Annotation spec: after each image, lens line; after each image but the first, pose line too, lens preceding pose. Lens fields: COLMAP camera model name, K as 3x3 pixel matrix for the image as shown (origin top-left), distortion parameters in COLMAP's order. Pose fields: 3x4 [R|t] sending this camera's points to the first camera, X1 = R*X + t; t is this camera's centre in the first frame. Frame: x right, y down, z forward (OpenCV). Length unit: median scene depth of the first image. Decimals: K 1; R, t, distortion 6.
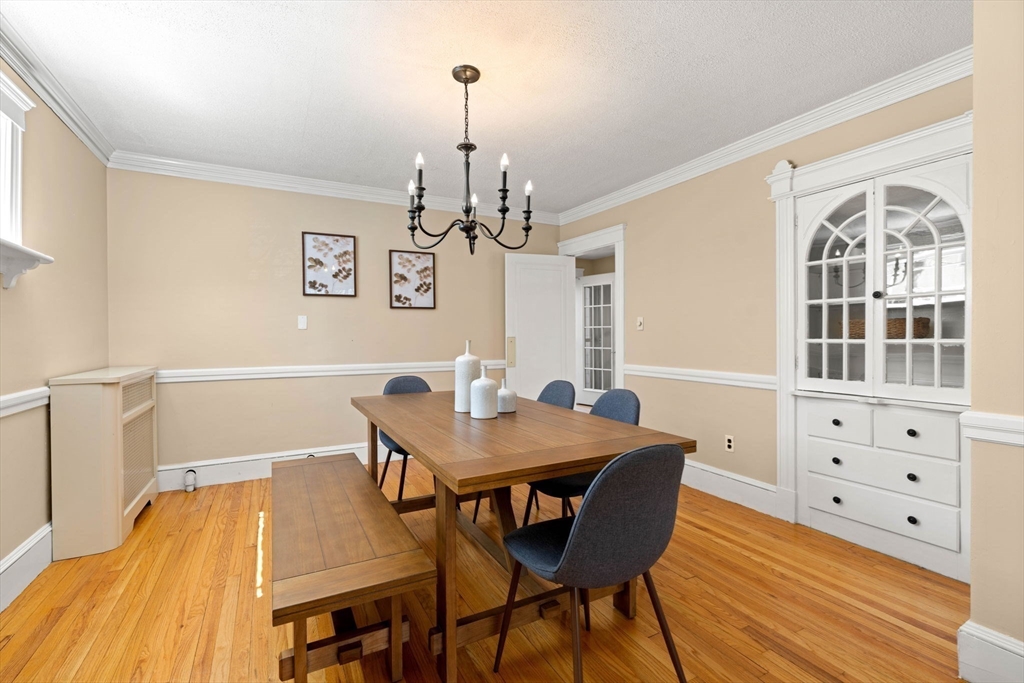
lens RADIAL K [[466.7, 0, 511.7], [0, 466.7, 339.1], [0, 0, 1]] dist [-0.010955, 0.004084]
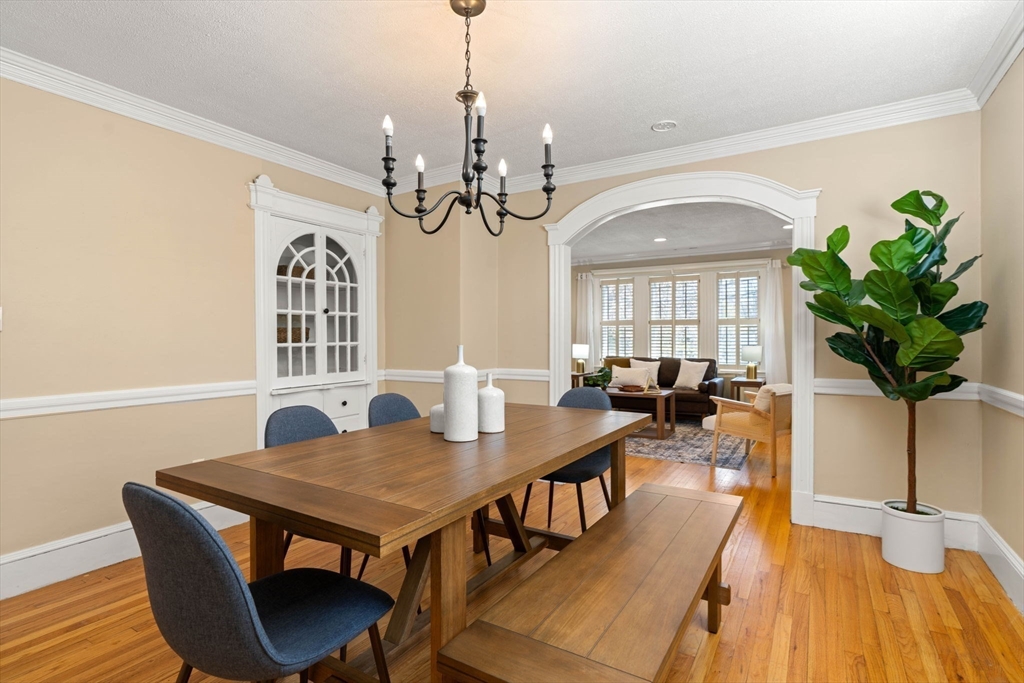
lens RADIAL K [[499.7, 0, 513.9], [0, 499.7, 338.1], [0, 0, 1]] dist [-0.005595, -0.000237]
pose [[-0.513256, 0.005206, 0.858220, -0.771989], [0.015367, 0.999877, 0.003125, -0.009425], [-0.858098, 0.014792, -0.513273, 1.237987]]
